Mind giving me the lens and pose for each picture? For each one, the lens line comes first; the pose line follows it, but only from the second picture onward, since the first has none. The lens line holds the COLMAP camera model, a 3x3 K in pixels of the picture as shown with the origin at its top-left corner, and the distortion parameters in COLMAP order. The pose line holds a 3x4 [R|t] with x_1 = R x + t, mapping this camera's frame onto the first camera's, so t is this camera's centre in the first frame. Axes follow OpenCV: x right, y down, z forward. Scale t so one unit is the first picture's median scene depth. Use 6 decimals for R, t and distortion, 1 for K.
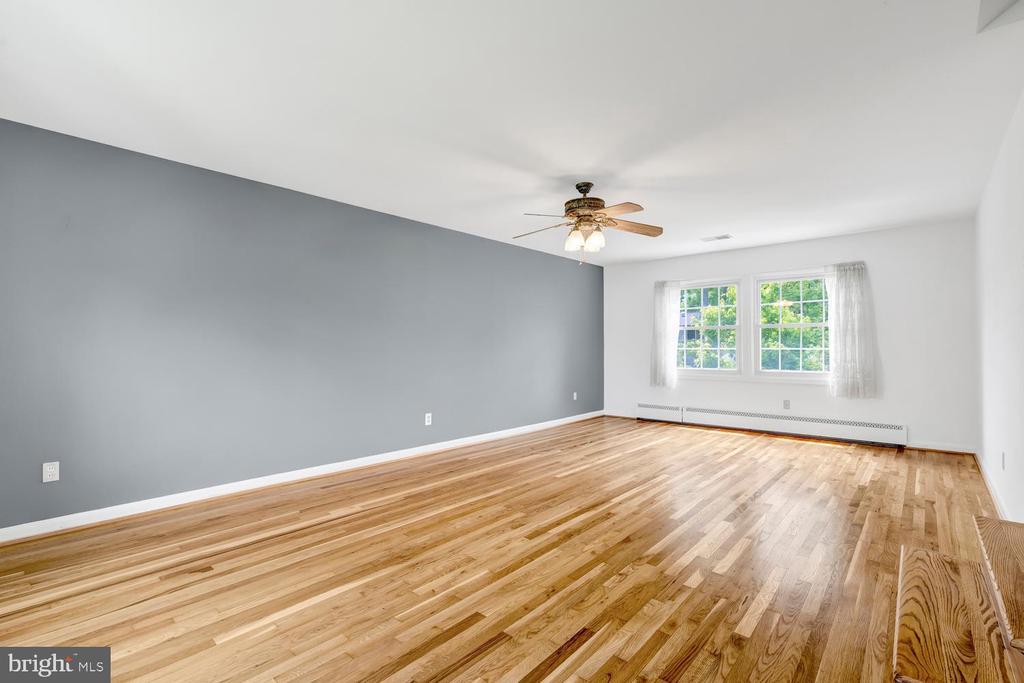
lens RADIAL K [[468.1, 0, 500.2], [0, 468.1, 344.3], [0, 0, 1]] dist [-0.003148, 0.000086]
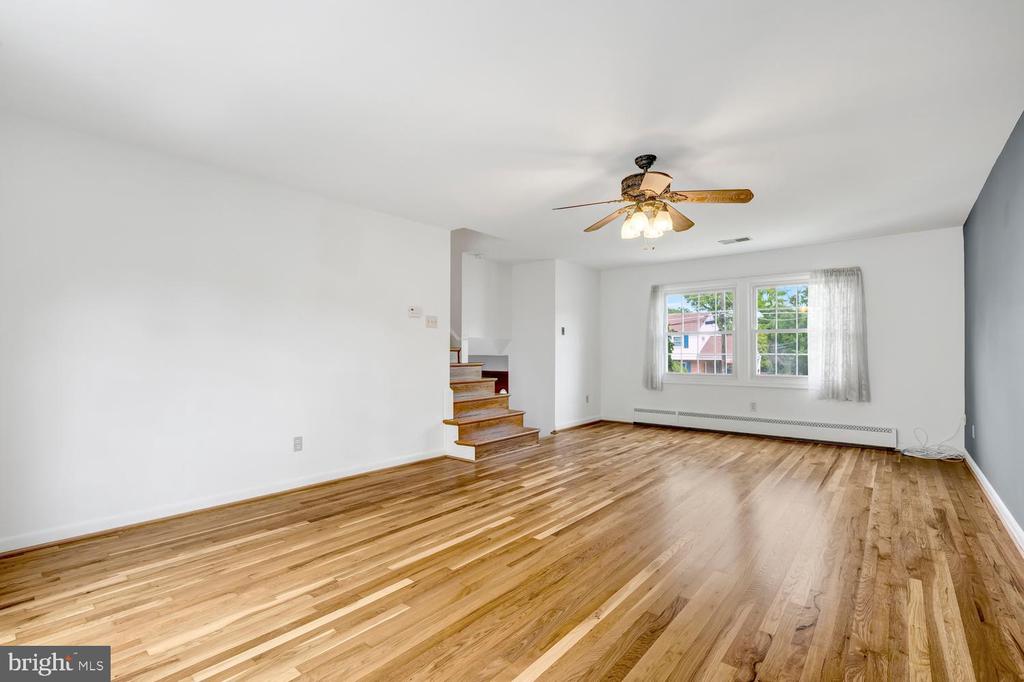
lens RADIAL K [[465.6, 0, 509.5], [0, 465.6, 349.1], [0, 0, 1]] dist [-0.000968, 0.001087]
pose [[-0.998871, 0.001342, -0.047479, 0.489881], [0.002093, 0.999873, -0.015778, 0.016683], [0.047452, -0.015860, -0.998748, 1.927226]]
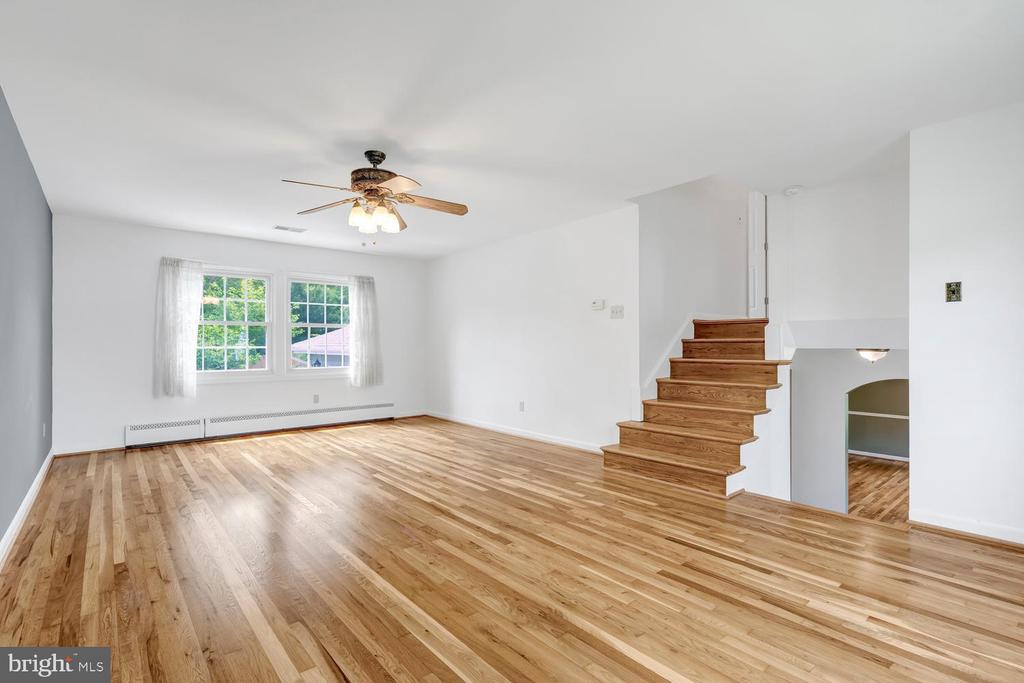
lens RADIAL K [[486.0, 0, 515.5], [0, 486.0, 347.4], [0, 0, 1]] dist [-0.003873, -0.000361]
pose [[0.127355, -0.001668, 0.991856, -0.708139], [-0.003999, 0.999990, 0.002195, 0.010641], [-0.991849, -0.004246, 0.127347, 0.664954]]
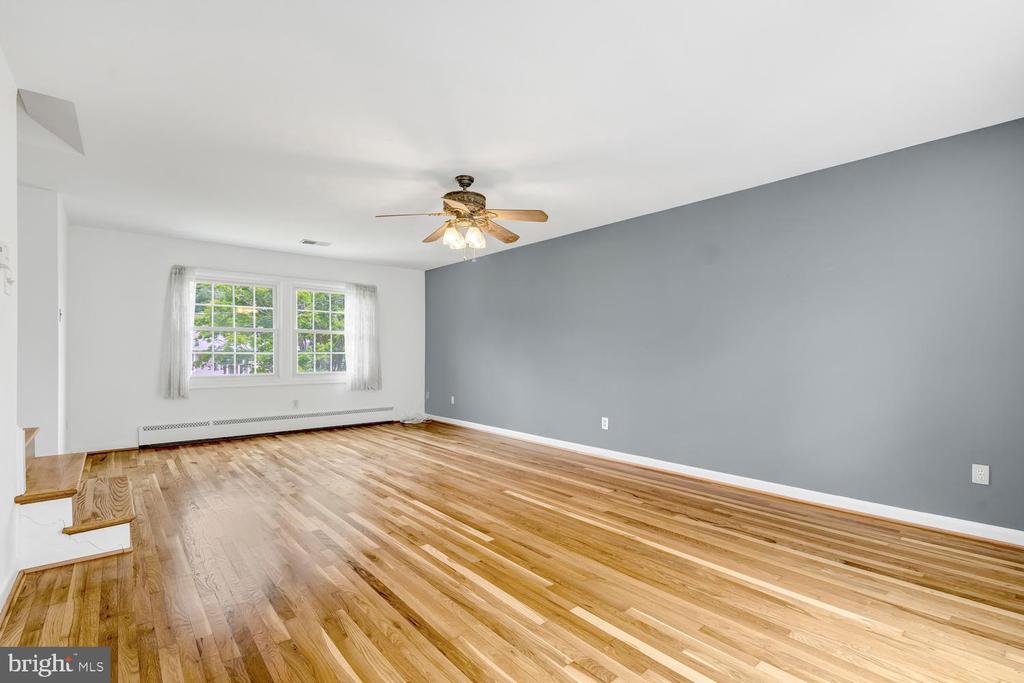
lens RADIAL K [[465.6, 0, 509.5], [0, 465.6, 349.6], [0, 0, 1]] dist [-0.000968, 0.001087]
pose [[-0.130508, -0.003475, -0.991441, 1.163826], [0.006367, 0.999970, -0.004343, 0.011042], [0.991427, -0.006879, -0.130482, 1.279587]]
